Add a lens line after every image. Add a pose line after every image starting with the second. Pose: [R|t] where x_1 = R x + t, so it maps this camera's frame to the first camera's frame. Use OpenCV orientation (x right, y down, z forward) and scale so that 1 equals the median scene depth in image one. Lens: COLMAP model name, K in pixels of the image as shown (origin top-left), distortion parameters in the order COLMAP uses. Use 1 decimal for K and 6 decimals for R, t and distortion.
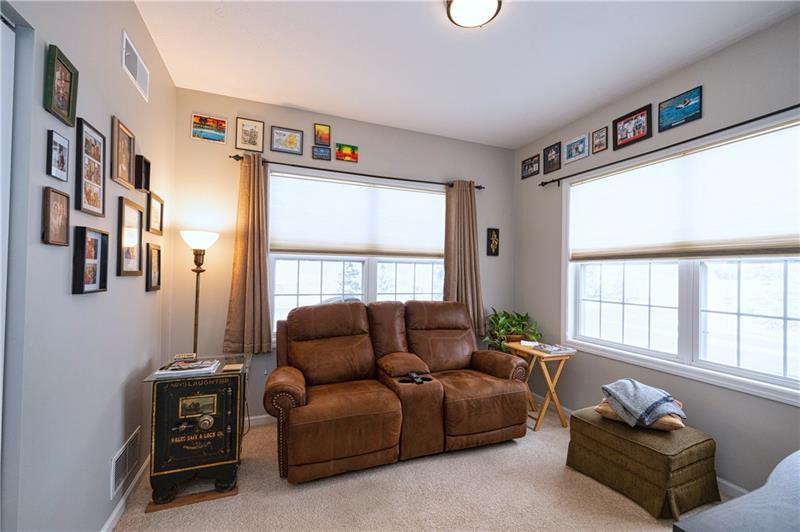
lens RADIAL K [[344.7, 0, 401.5], [0, 344.7, 268.1], [0, 0, 1]] dist [0.004033, -0.001122]
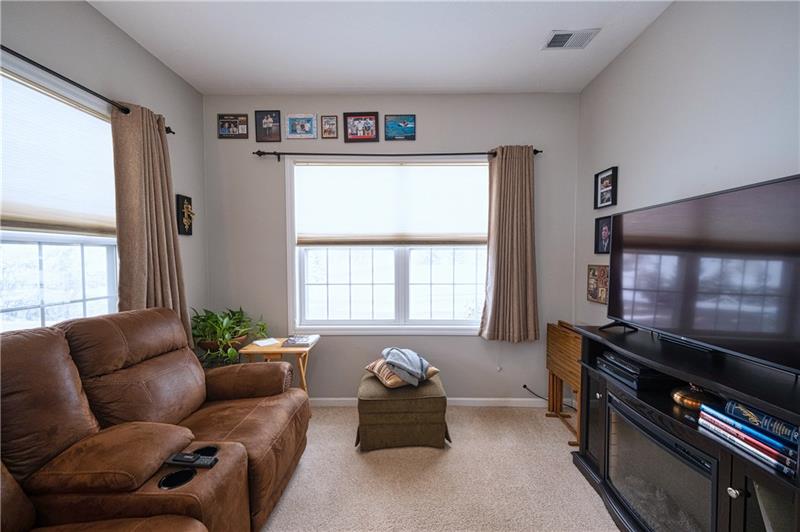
lens RADIAL K [[323.2, 0, 400.4], [0, 323.2, 268.4], [0, 0, 1]] dist [0.017991, -0.002690]
pose [[0.365042, -0.049371, 0.929681, -0.255743], [-0.001985, 0.998549, 0.053807, -0.005882], [-0.930989, -0.021487, 0.364415, 0.442550]]
